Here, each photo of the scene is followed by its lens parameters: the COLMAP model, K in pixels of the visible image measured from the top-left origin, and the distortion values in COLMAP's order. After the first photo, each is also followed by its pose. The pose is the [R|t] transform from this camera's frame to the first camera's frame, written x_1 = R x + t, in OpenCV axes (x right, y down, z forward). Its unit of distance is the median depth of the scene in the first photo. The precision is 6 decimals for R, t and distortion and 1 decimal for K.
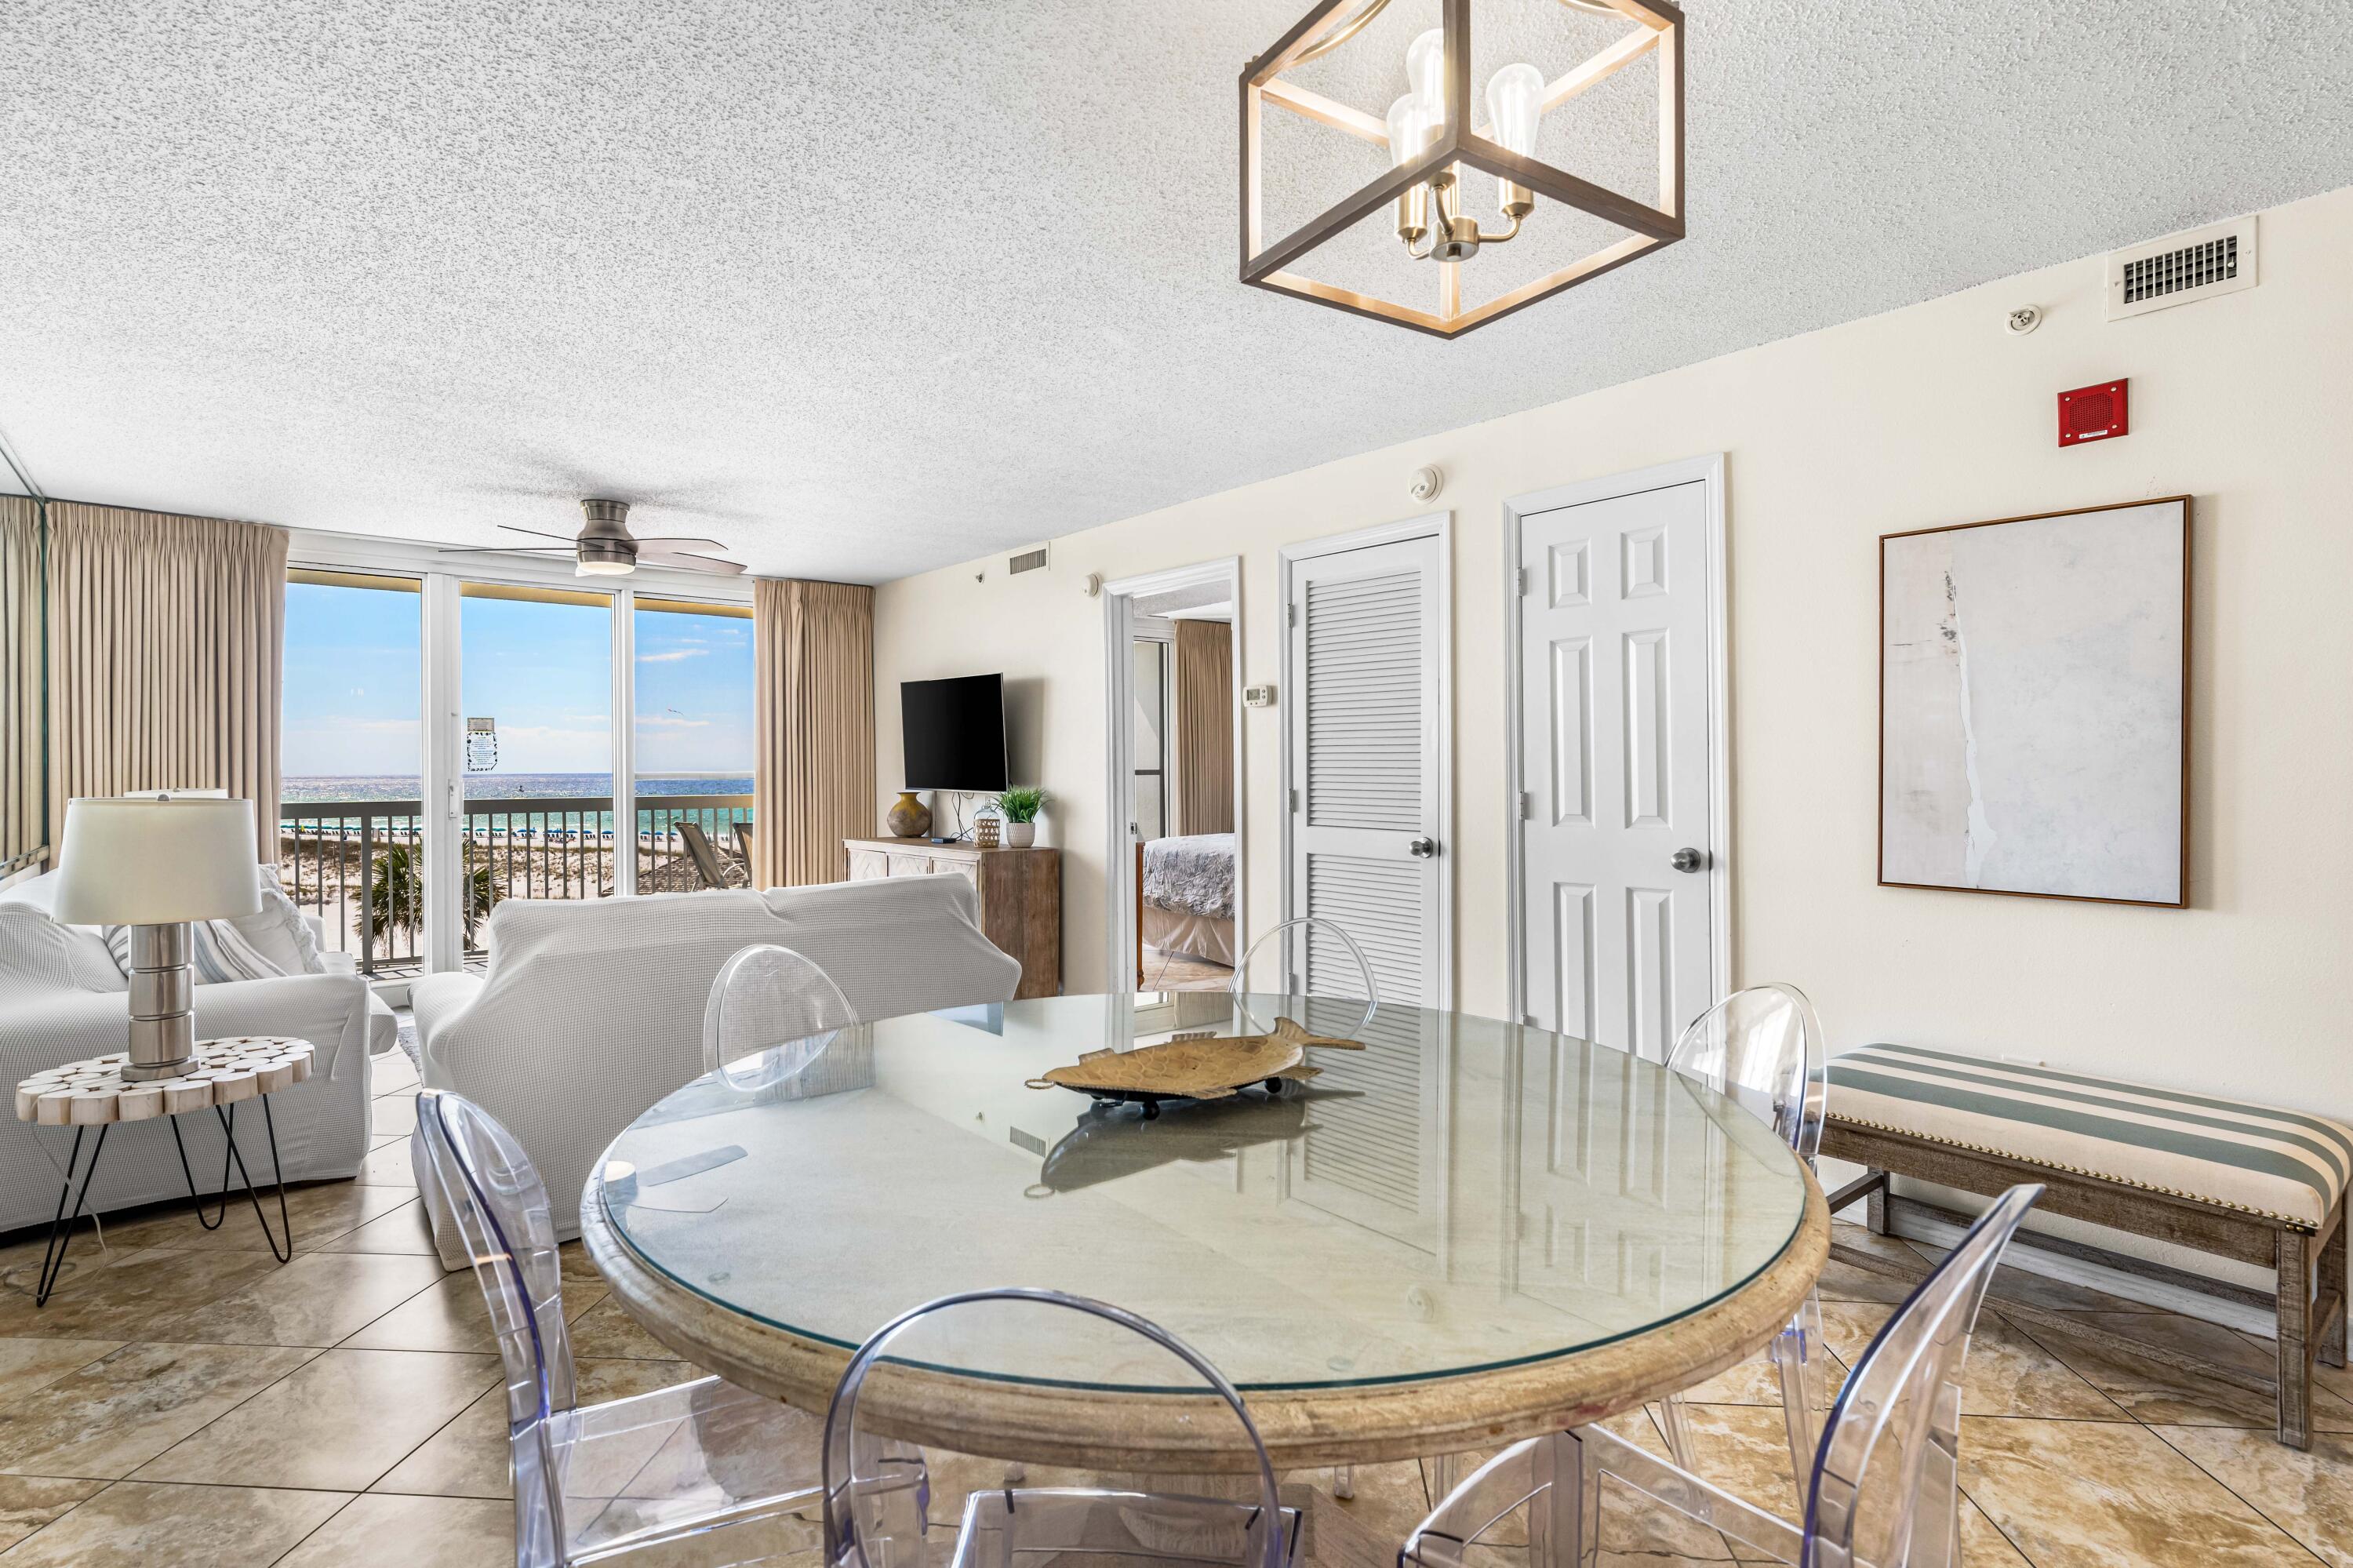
lens RADIAL K [[1138.9, 0, 1181.3], [0, 1138.9, 770.3], [0, 0, 1]] dist [0.003969, 0.000249]
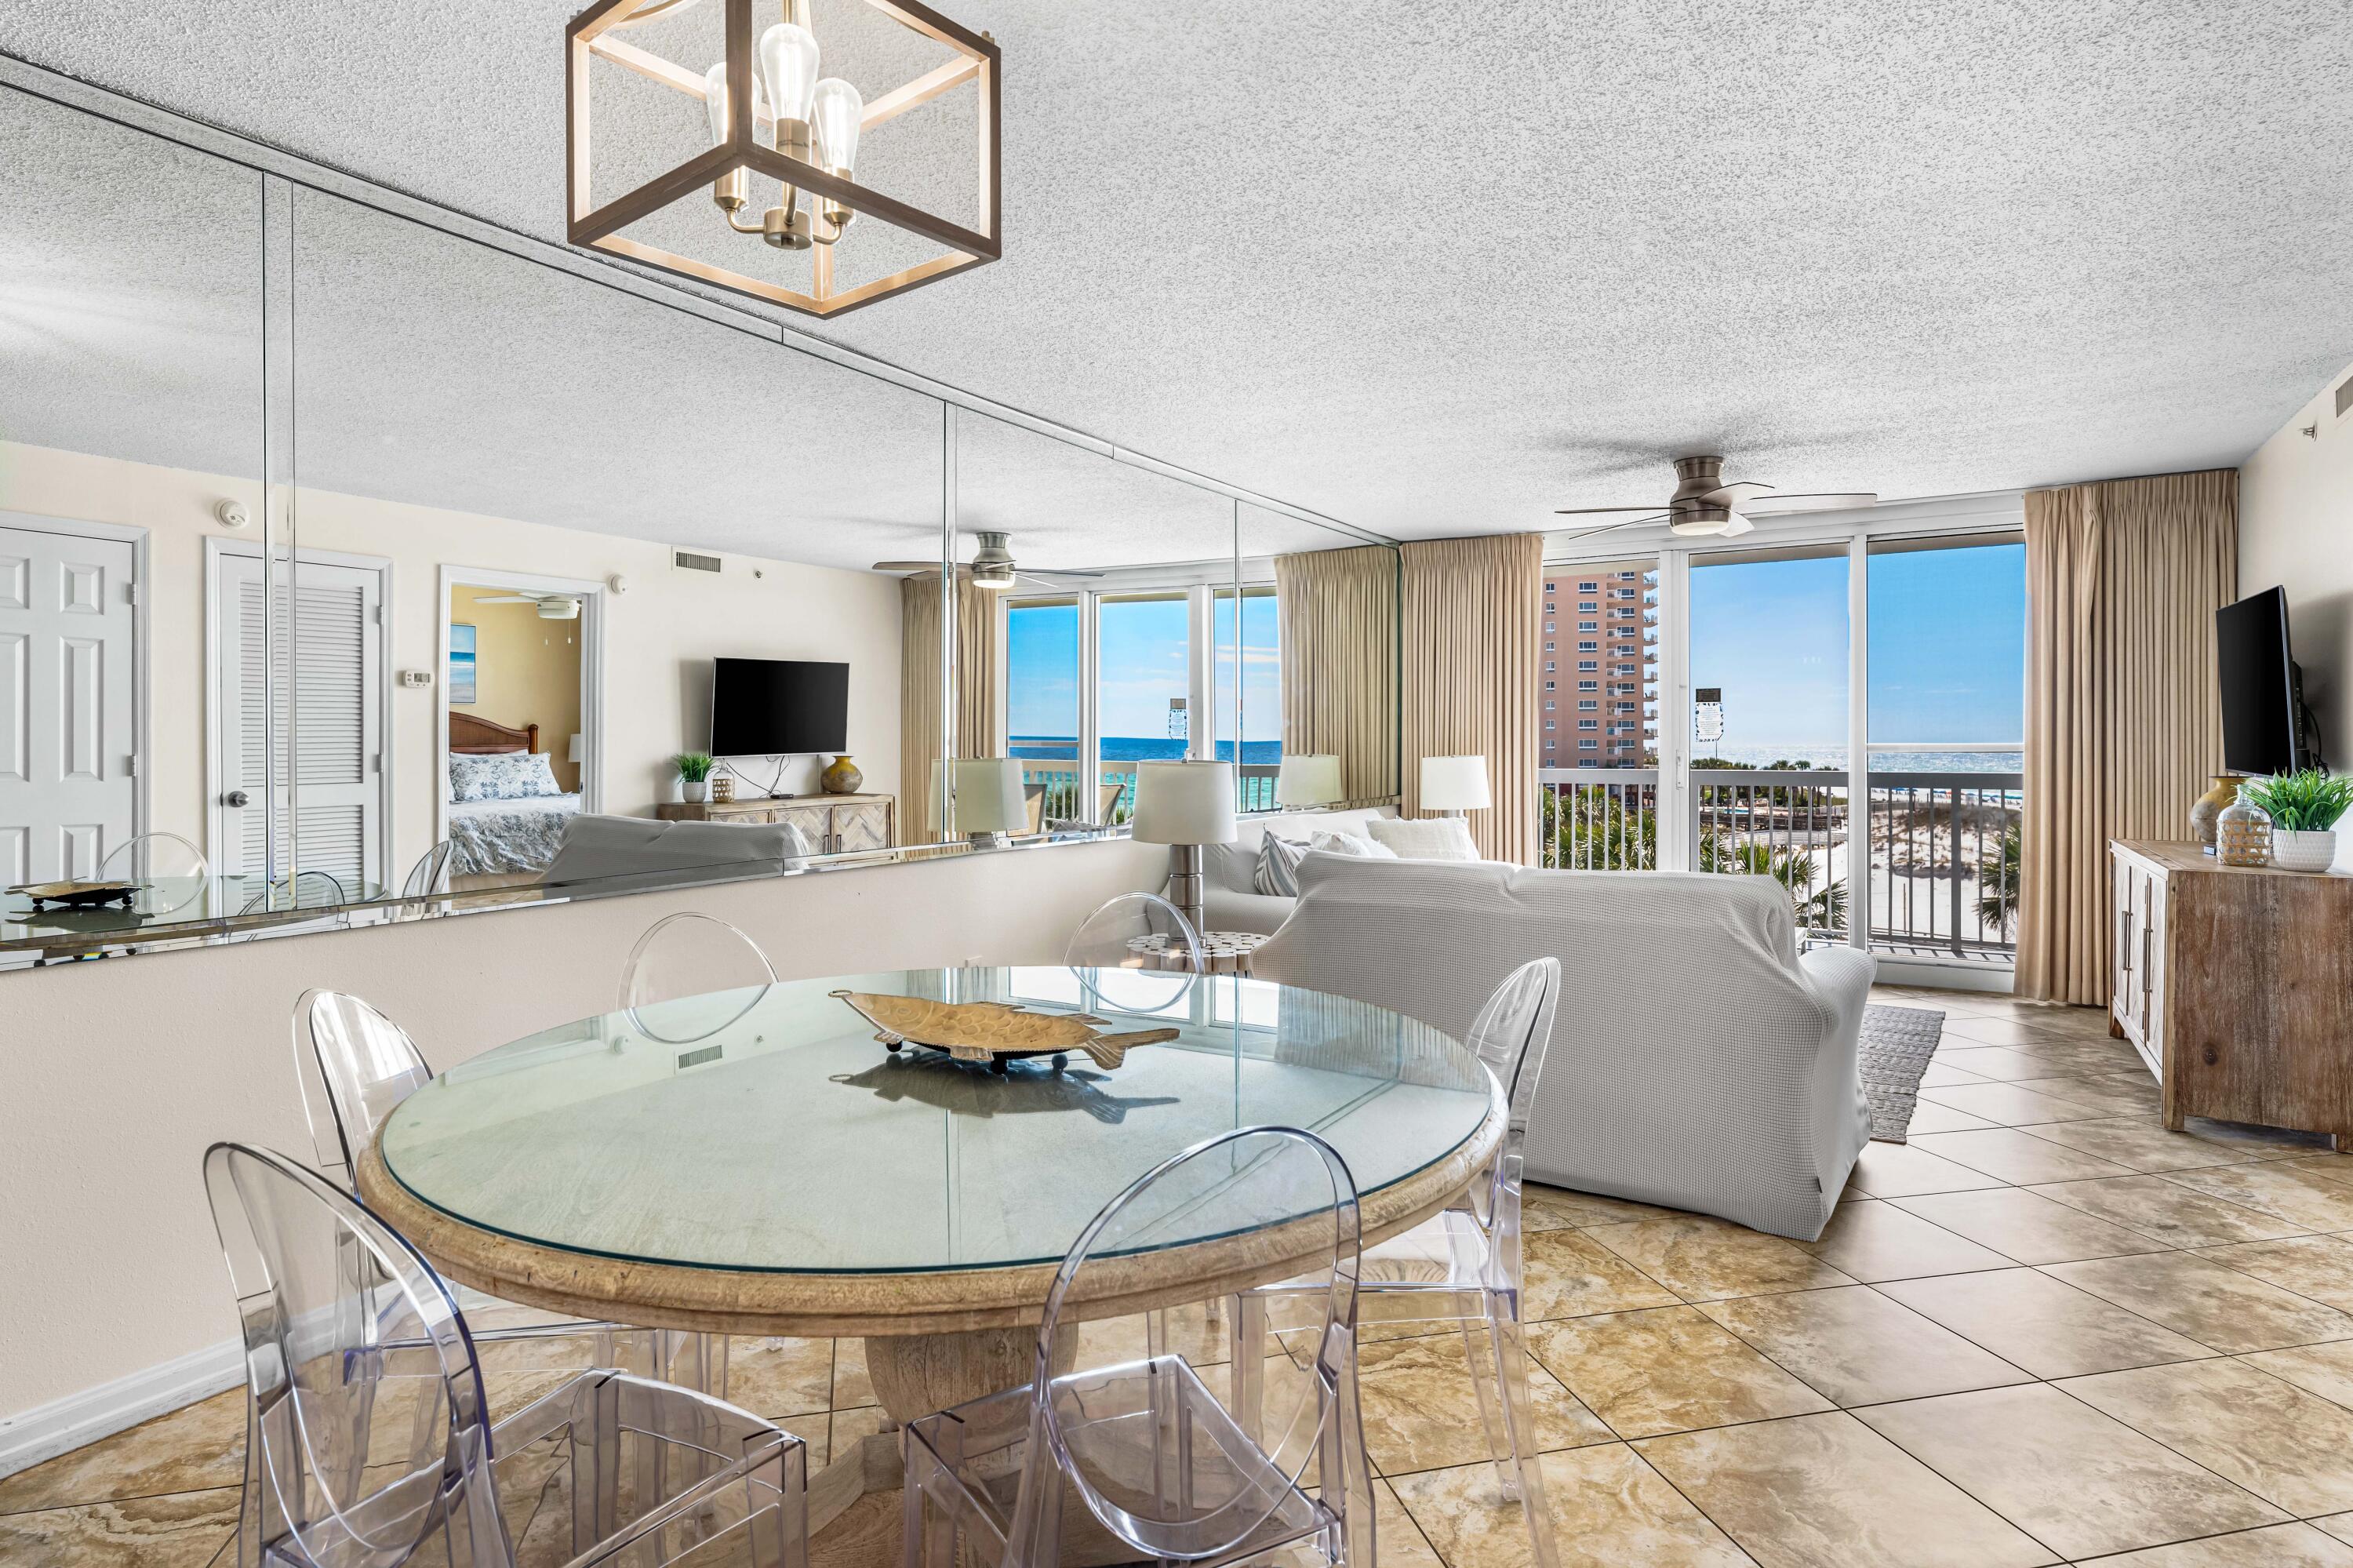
lens RADIAL K [[1281.6, 0, 1175.8], [0, 1281.6, 753.6], [0, 0, 1]] dist [-0.002520, -0.000364]
pose [[0.310733, 0.013505, -0.950401, 0.343458], [-0.002127, 0.999906, 0.013513, -0.003208], [0.950495, -0.002177, 0.310733, 0.232365]]
